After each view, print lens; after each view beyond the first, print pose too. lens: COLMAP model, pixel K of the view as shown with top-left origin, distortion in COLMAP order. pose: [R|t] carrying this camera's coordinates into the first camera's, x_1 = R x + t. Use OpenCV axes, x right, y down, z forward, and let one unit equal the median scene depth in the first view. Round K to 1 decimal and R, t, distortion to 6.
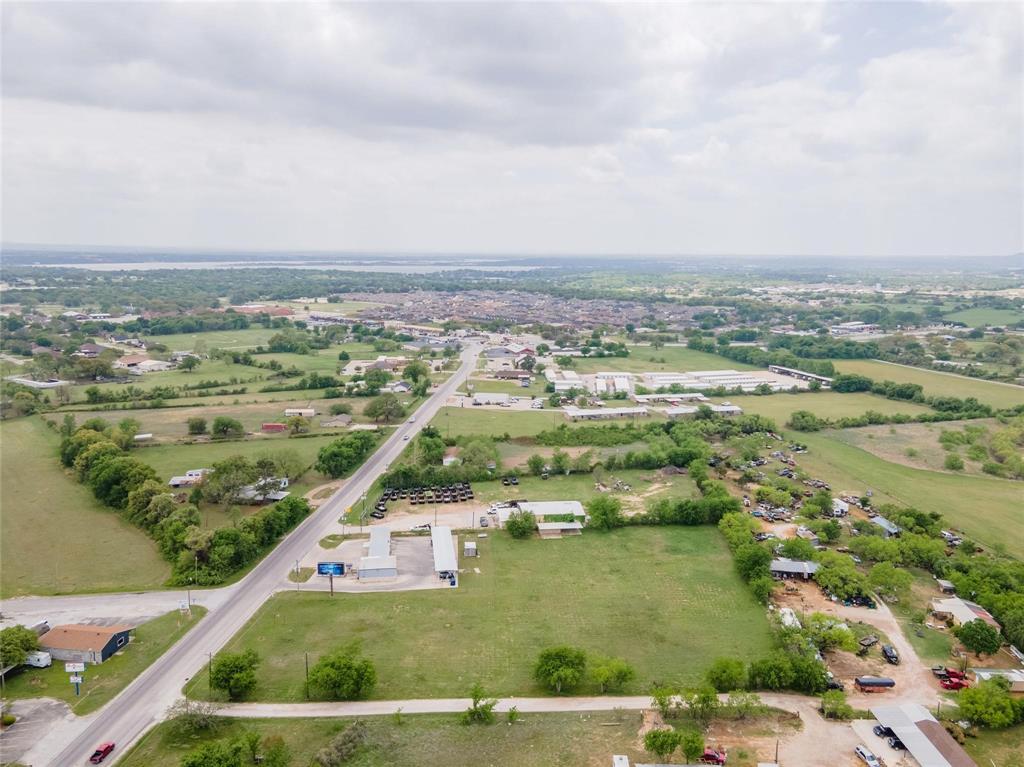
lens RADIAL K [[743.2, 0, 508.5], [0, 743.2, 382.0], [0, 0, 1]] dist [0.036031, 0.003295]
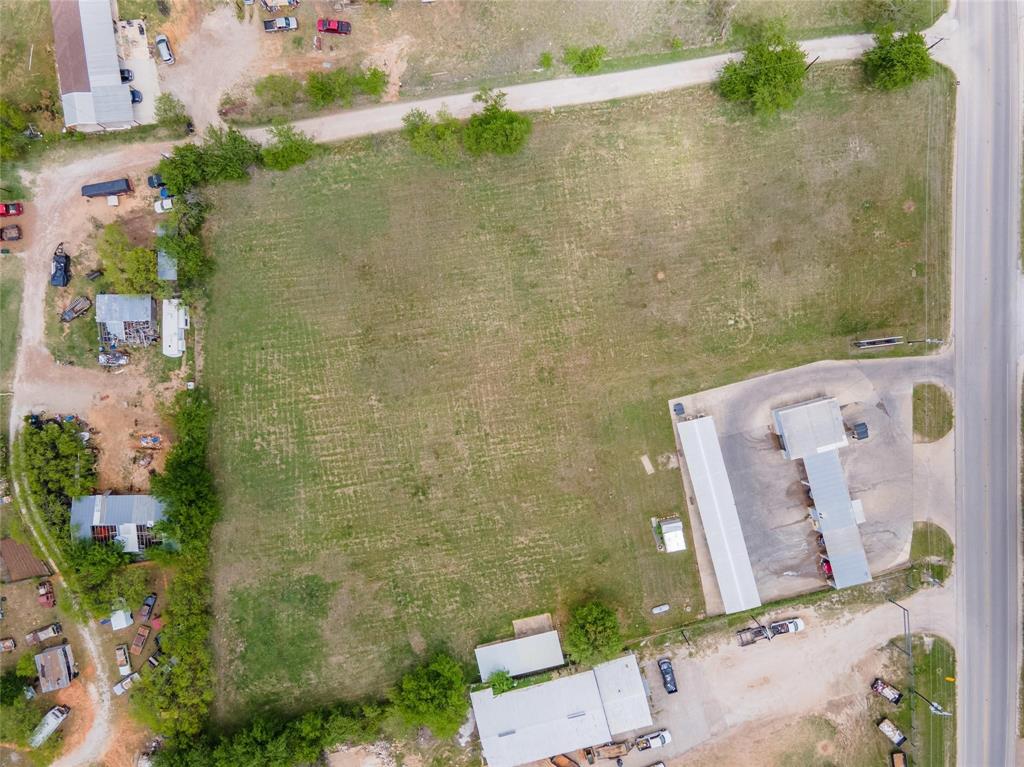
lens RADIAL K [[748.5, 0, 514.7], [0, 748.5, 386.5], [0, 0, 1]] dist [0.041516, 0.006031]
pose [[-0.994089, 0.107841, -0.012562, 0.066386], [-0.031606, -0.176758, 0.983747, -0.333791], [0.103868, 0.978329, 0.179122, 0.825316]]
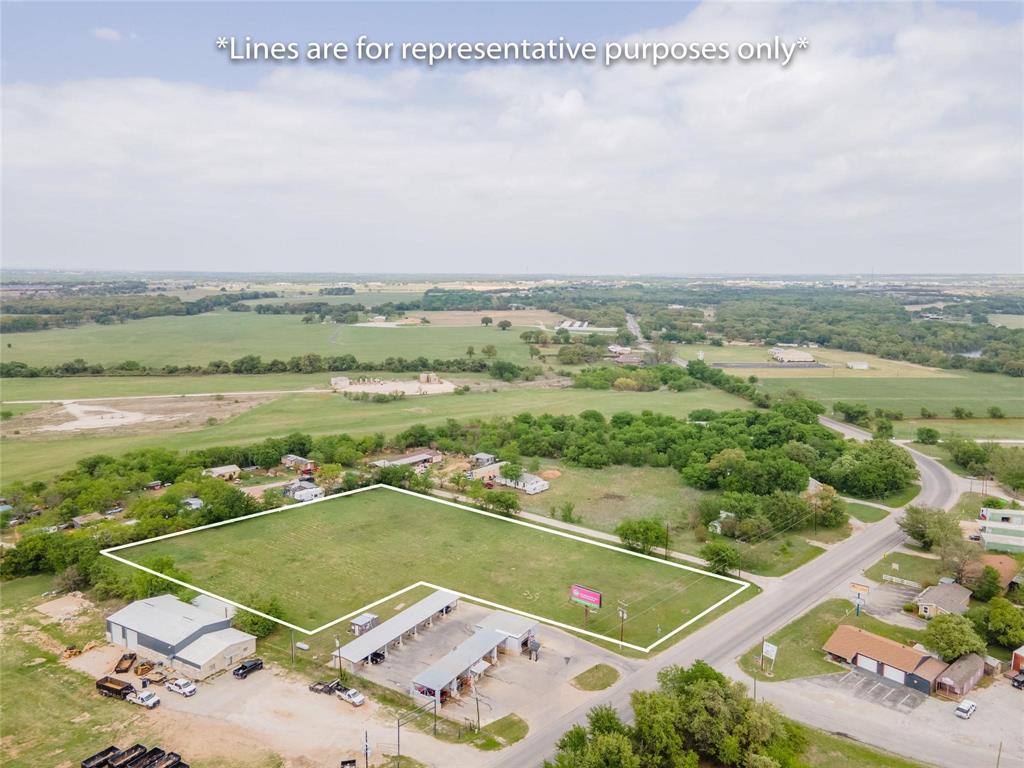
lens RADIAL K [[748.5, 0, 514.7], [0, 748.5, 387.0], [0, 0, 1]] dist [0.041516, 0.006031]
pose [[-0.774572, -0.121777, 0.620651, -0.593280], [0.086085, 0.951860, 0.294196, -0.182863], [-0.626600, 0.281305, -0.726801, 1.440004]]
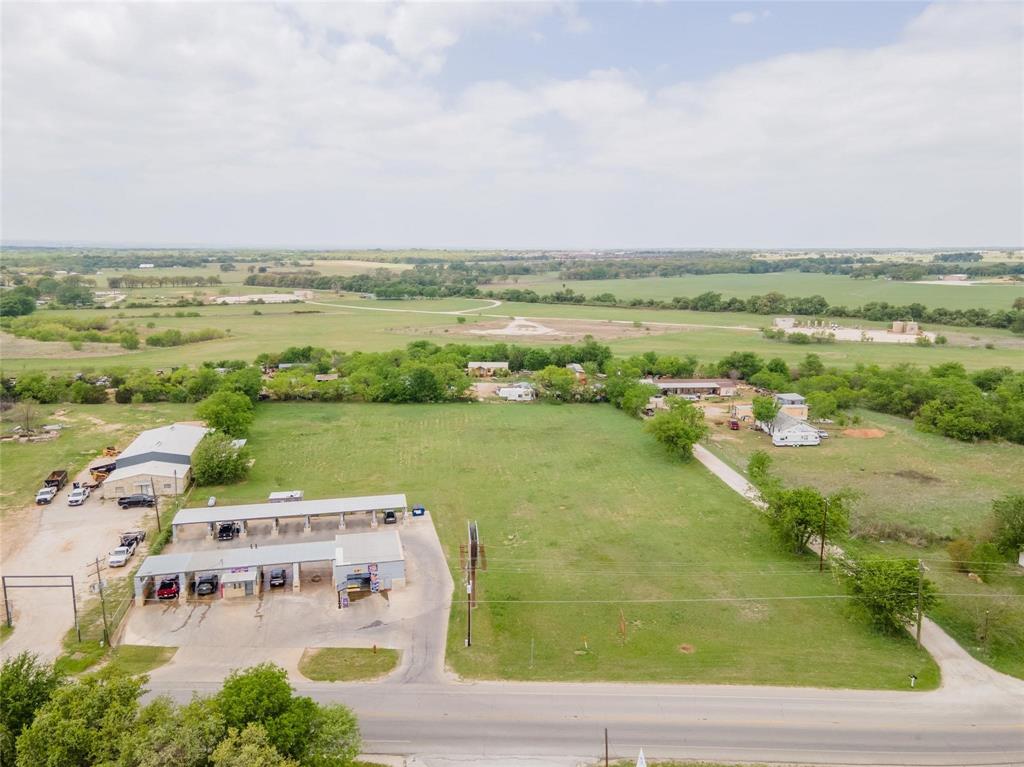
lens RADIAL K [[757.6, 0, 515.2], [0, 757.6, 341.5], [0, 0, 1]] dist [0.042440, 0.006114]
pose [[-0.082902, -0.141539, 0.986455, -0.624614], [0.167318, 0.973834, 0.153789, 0.059712], [-0.982411, 0.177802, -0.057051, 0.904767]]
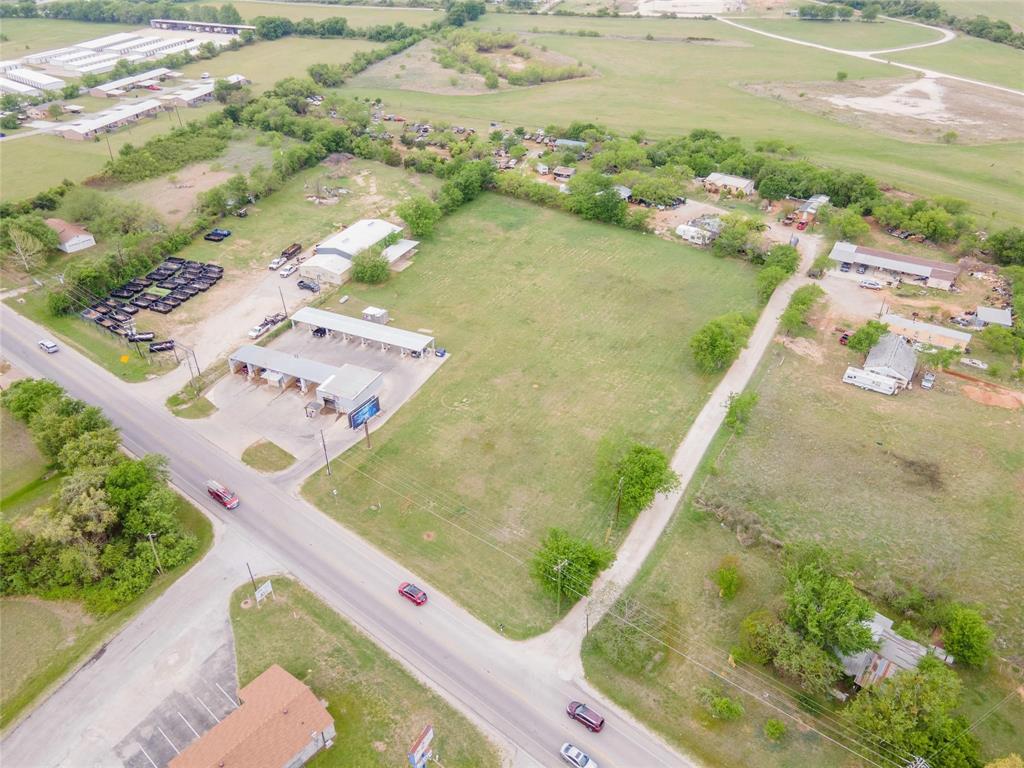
lens RADIAL K [[743.2, 0, 508.5], [0, 743.2, 382.5], [0, 0, 1]] dist [0.036031, 0.003295]
pose [[0.542085, -0.485473, 0.685901, -0.558405], [0.156359, 0.860252, 0.485303, -0.064490], [-0.825649, -0.155829, 0.542238, 0.503291]]
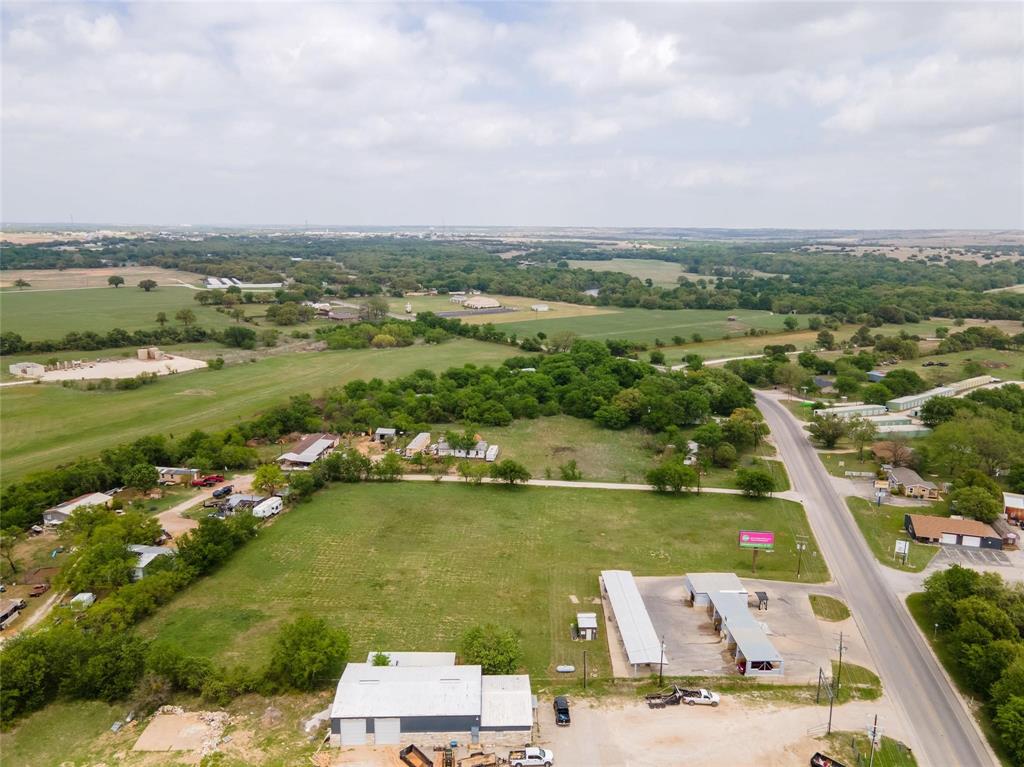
lens RADIAL K [[748.5, 0, 514.7], [0, 748.5, 386.5], [0, 0, 1]] dist [0.041516, 0.006031]
pose [[-0.993429, -0.048034, 0.103885, -0.050537], [-0.005505, 0.926673, 0.375829, -0.191315], [-0.114320, 0.372787, -0.920848, 1.586516]]
